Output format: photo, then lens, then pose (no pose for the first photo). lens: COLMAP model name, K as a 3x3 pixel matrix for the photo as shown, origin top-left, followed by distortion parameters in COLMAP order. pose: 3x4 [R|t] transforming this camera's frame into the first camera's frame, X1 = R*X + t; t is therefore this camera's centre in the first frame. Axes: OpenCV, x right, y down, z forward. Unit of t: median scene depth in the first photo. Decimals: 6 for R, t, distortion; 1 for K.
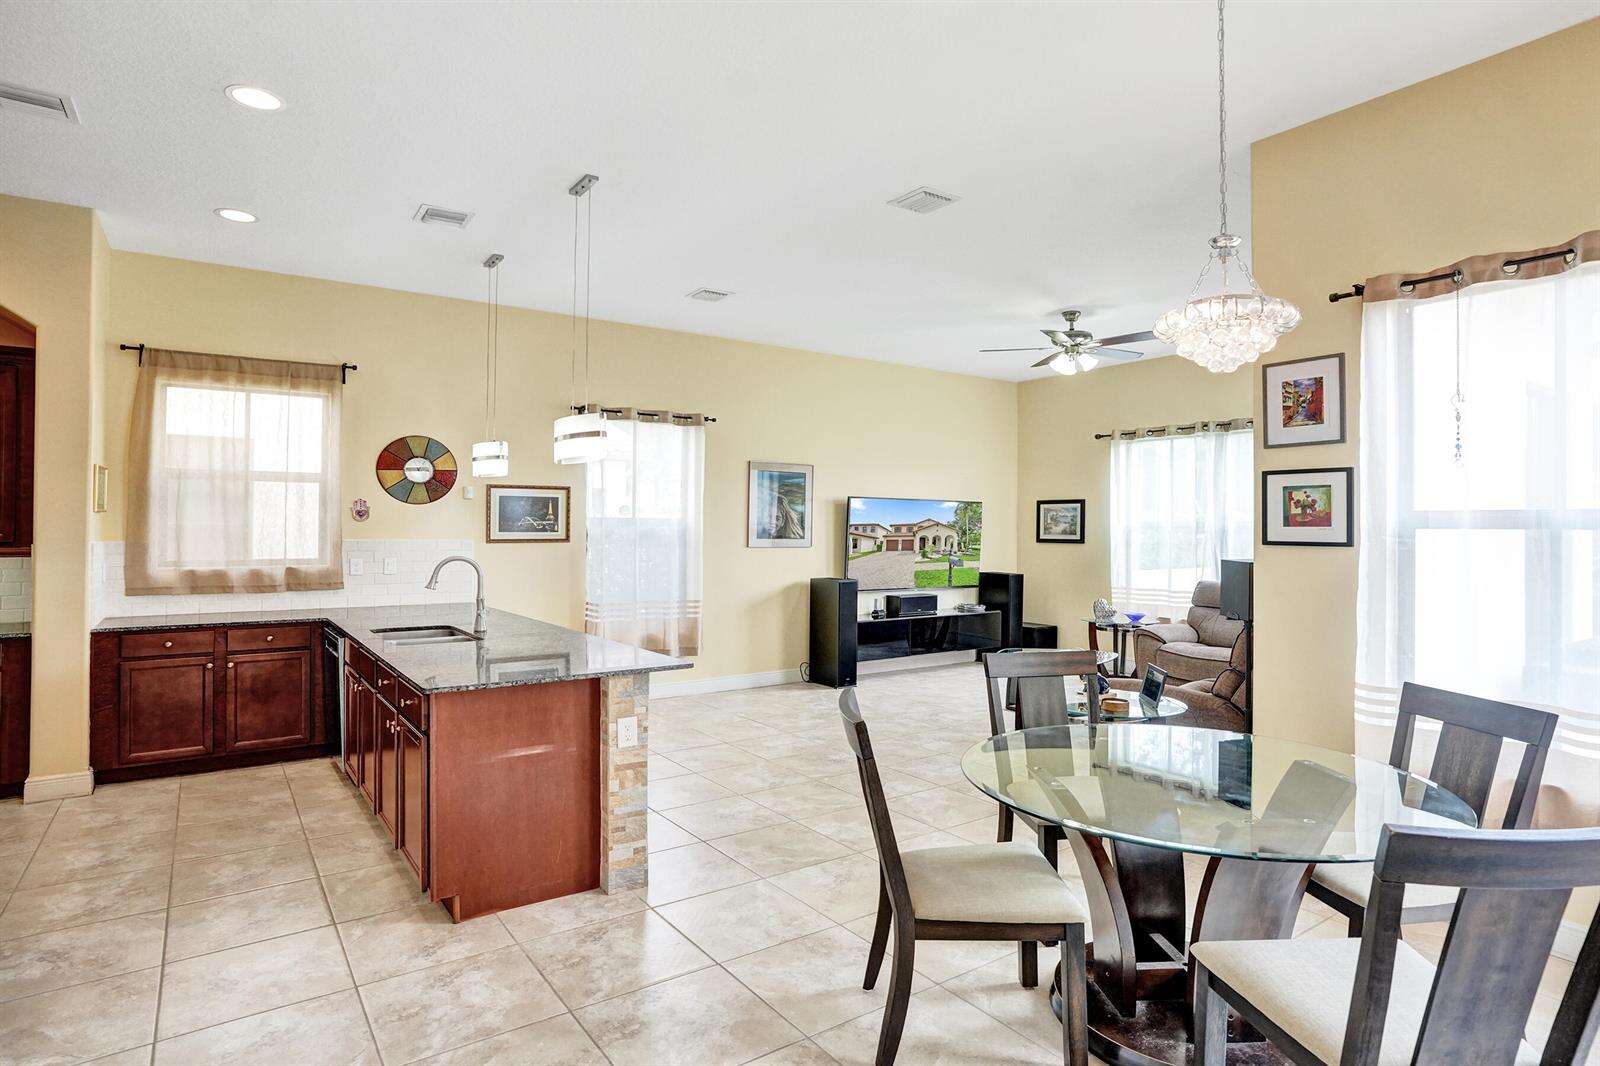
lens RADIAL K [[852.6, 0, 793.4], [0, 852.6, 518.2], [0, 0, 1]] dist [-0.047121, 0.022662]
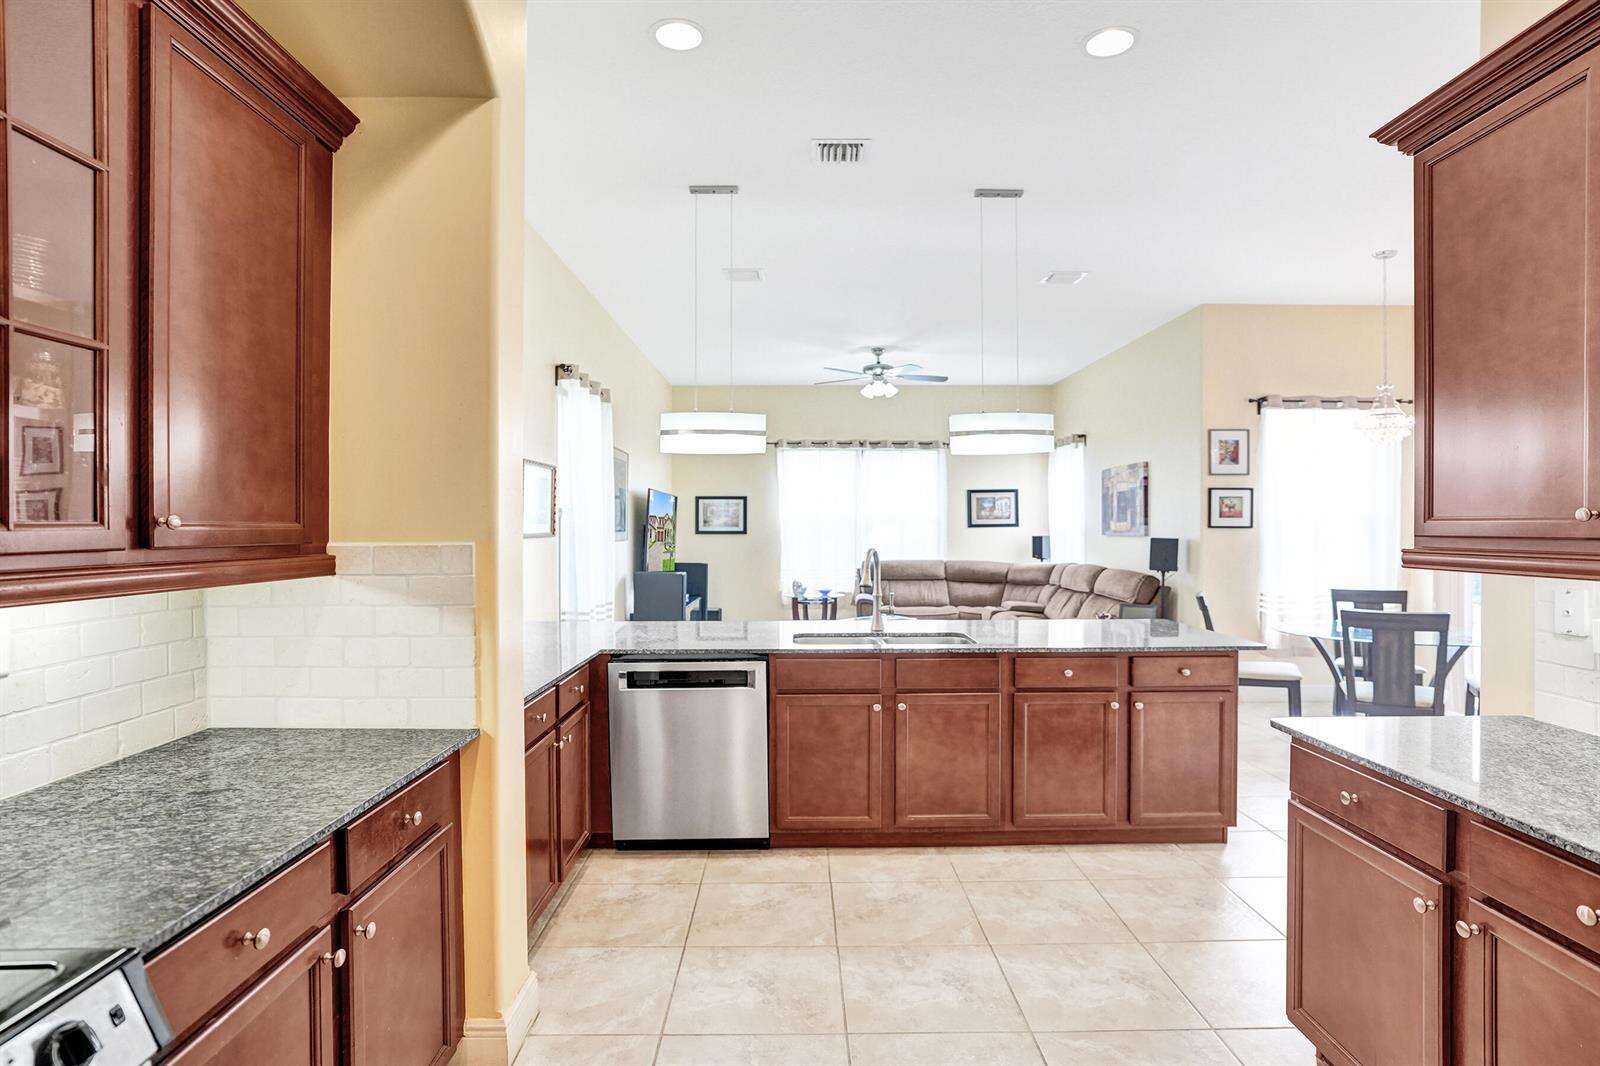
lens RADIAL K [[852.6, 0, 821.2], [0, 852.6, 529.8], [0, 0, 1]] dist [-0.047121, 0.022662]
pose [[0.562961, -0.008859, 0.826436, -0.929257], [-0.007014, 0.999855, 0.015495, 0.008264], [-0.826453, -0.014520, 0.562818, 0.434967]]
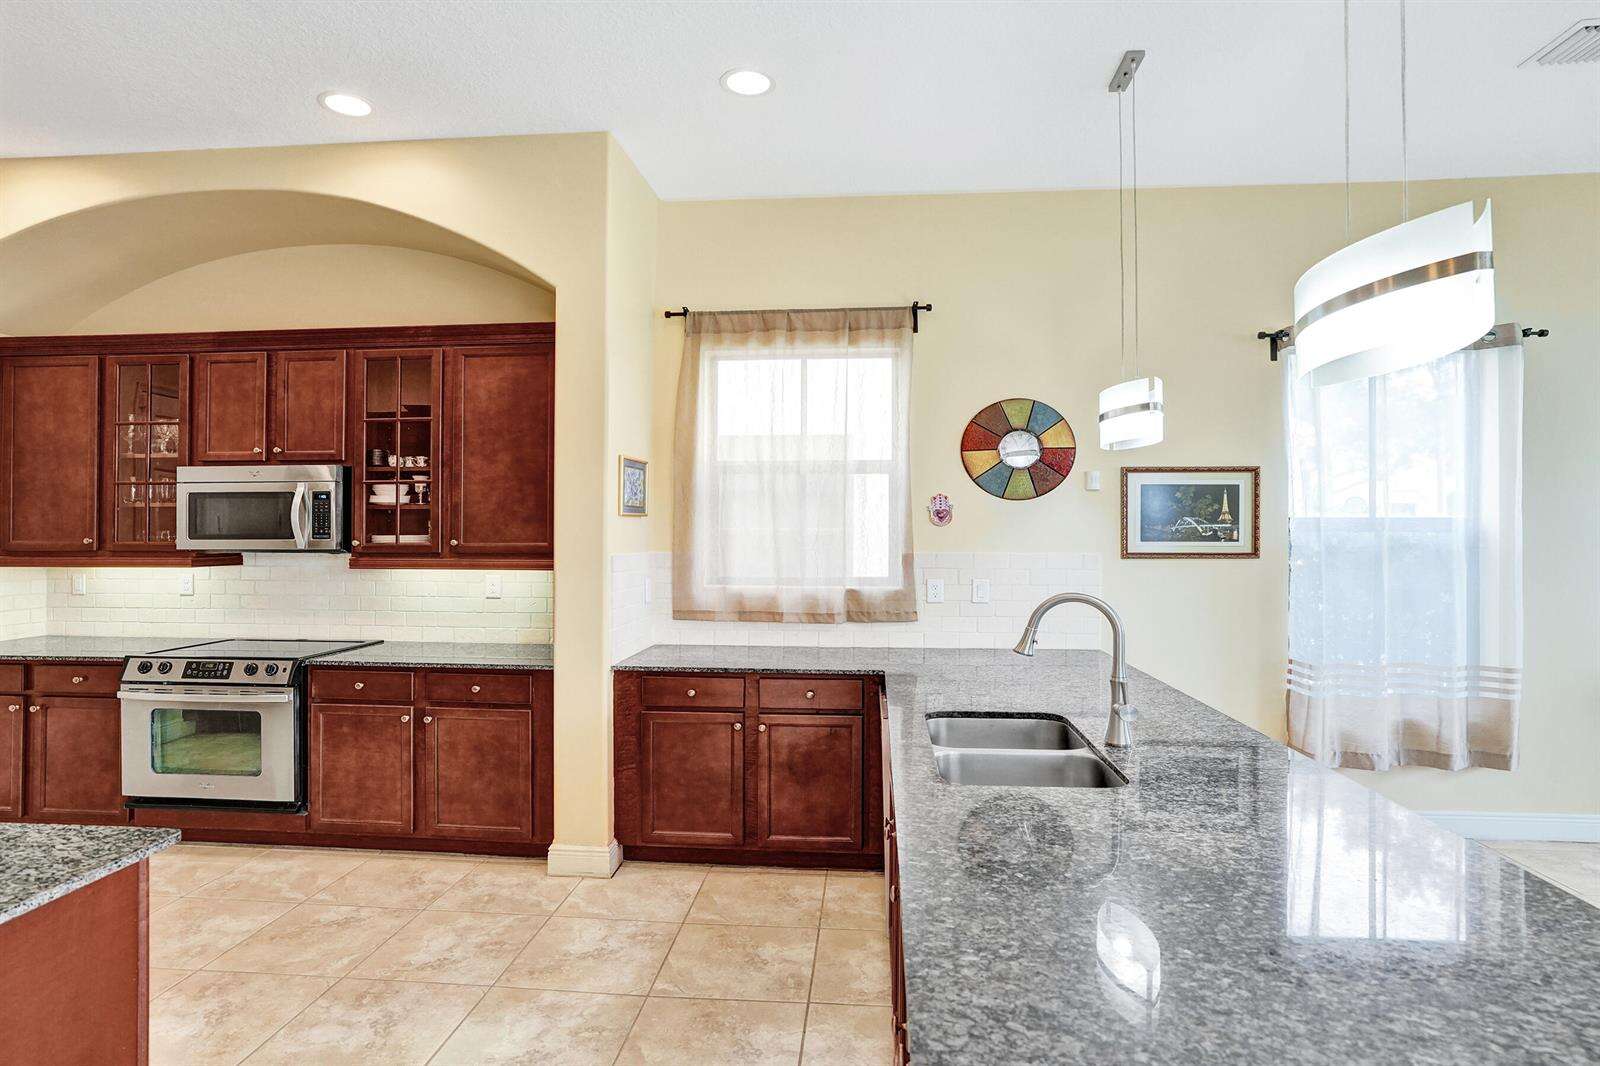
lens RADIAL K [[852.6, 0, 798.9], [0, 852.6, 526.4], [0, 0, 1]] dist [-0.047121, 0.022662]
pose [[0.765067, -0.008132, -0.643900, -0.155872], [0.008374, 0.999961, -0.002678, 0.005092], [0.643897, -0.003343, 0.765105, 0.404281]]
